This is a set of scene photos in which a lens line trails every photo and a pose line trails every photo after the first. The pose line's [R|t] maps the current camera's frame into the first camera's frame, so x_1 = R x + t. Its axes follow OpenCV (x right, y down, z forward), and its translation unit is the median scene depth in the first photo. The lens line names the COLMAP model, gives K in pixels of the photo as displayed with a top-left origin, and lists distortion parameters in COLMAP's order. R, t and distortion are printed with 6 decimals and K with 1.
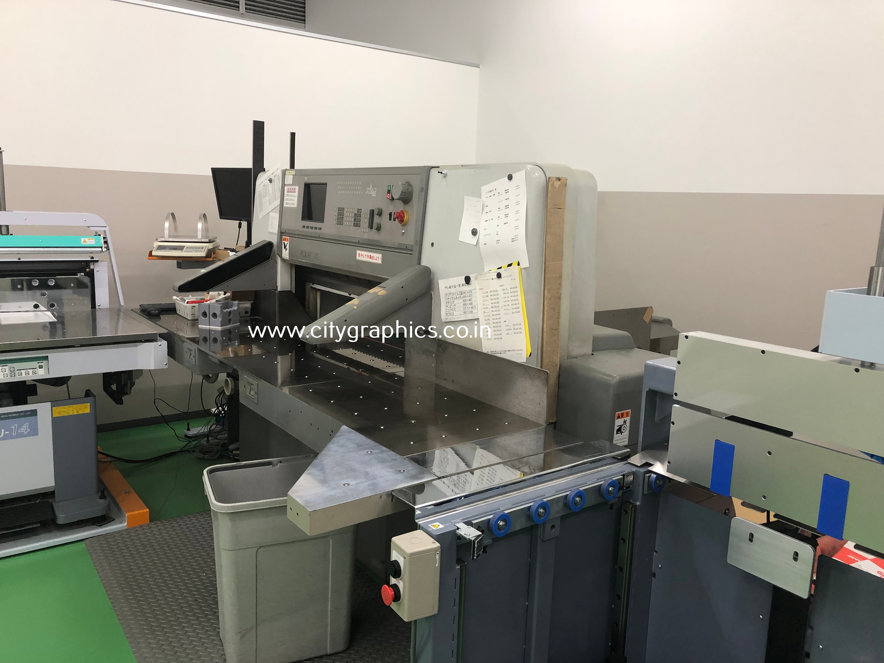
lens RADIAL K [[726.9, 0, 442.0], [0, 726.9, 331.5], [0, 0, 1]] dist [-0.000861, -0.007090]
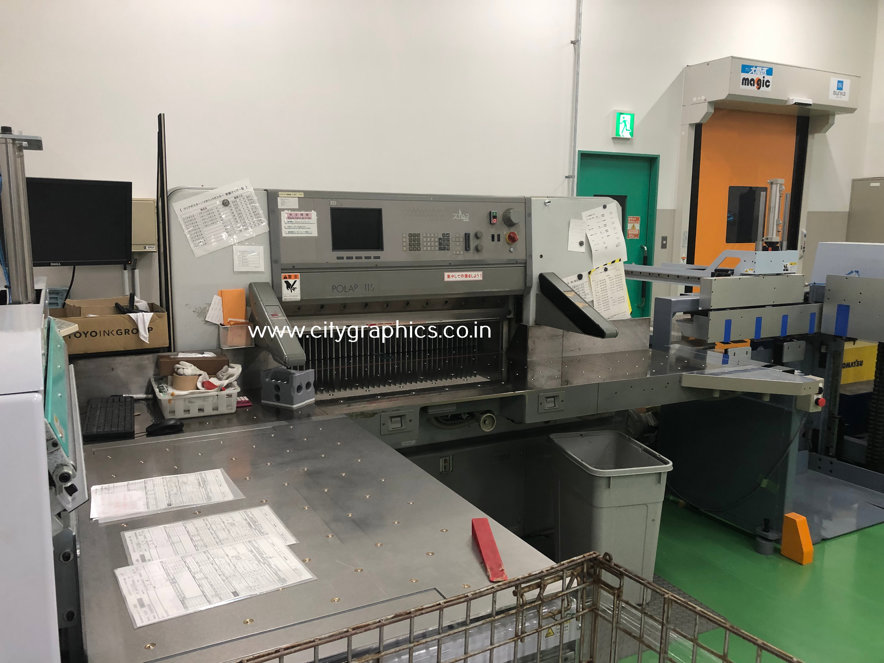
lens RADIAL K [[726.9, 0, 442.0], [0, 726.9, 331.5], [0, 0, 1]] dist [-0.000861, -0.007090]
pose [[0.149185, -0.186528, 0.971057, -1.240335], [0.175343, 0.971473, 0.159670, -0.211881], [-0.973139, 0.146448, 0.177635, 0.888906]]
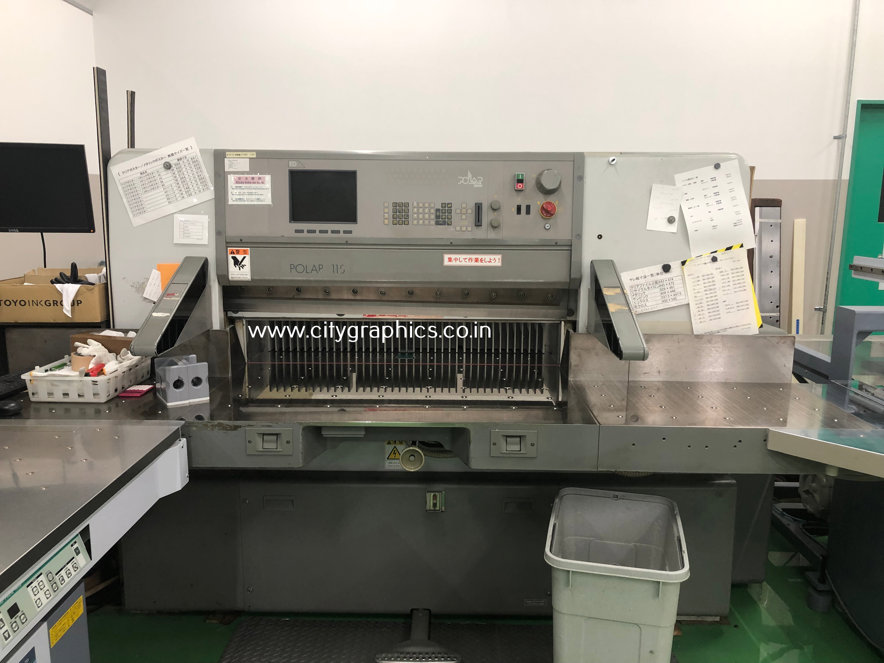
lens RADIAL K [[739.3, 0, 442.0], [0, 739.3, 331.5], [0, 0, 1]] dist [-0.000310, -0.004296]
pose [[0.600035, -0.168752, 0.781972, -0.831265], [0.157942, 0.983247, 0.090993, -0.109816], [-0.784227, 0.068907, 0.616636, 0.537498]]
